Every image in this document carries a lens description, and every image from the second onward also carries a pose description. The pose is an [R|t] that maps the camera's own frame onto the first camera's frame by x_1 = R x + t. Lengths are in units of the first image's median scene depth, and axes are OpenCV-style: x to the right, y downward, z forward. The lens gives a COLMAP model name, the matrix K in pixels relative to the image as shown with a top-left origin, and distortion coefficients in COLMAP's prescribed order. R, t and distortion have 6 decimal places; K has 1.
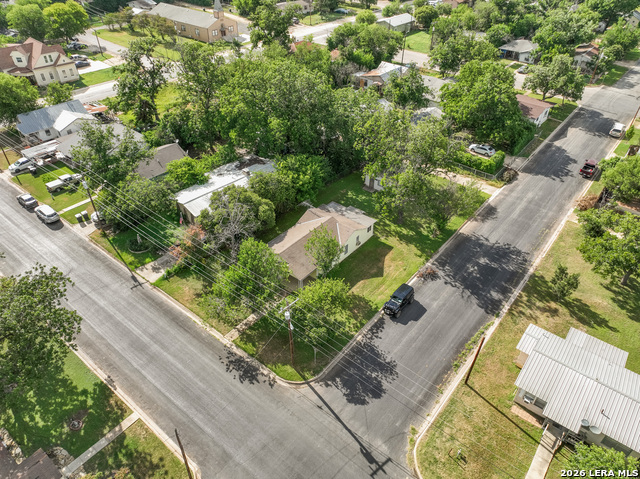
lens RADIAL K [[451.6, 0, 319.5], [0, 451.6, 238.8], [0, 0, 1]] dist [-0.012003, 0.031358]
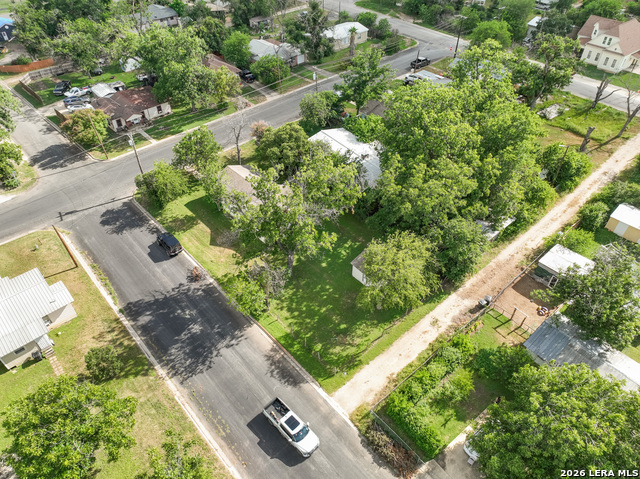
lens RADIAL K [[451.6, 0, 319.5], [0, 451.6, 238.8], [0, 0, 1]] dist [-0.012003, 0.031358]
pose [[-0.150526, 0.657294, -0.738449, 0.948856], [-0.604238, 0.530030, 0.594949, -0.773767], [0.782457, 0.535754, 0.317379, 0.917529]]
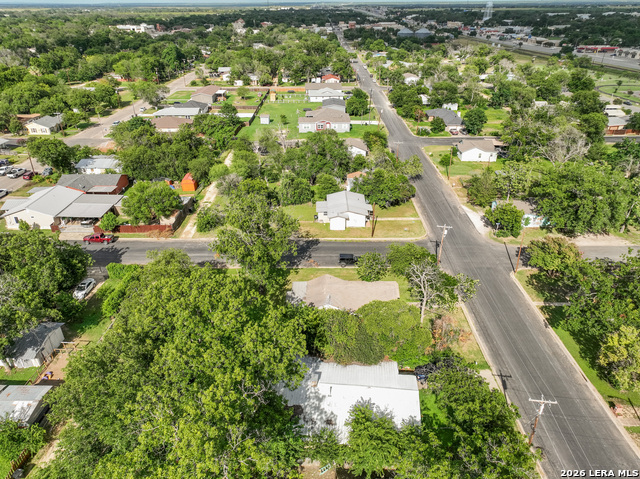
lens RADIAL K [[451.6, 0, 319.5], [0, 451.6, 238.8], [0, 0, 1]] dist [-0.012003, 0.031358]
pose [[-0.628187, -0.359335, 0.690115, -0.761585], [0.481624, 0.517029, 0.707616, -1.003378], [-0.611081, 0.776891, -0.151726, 1.219670]]
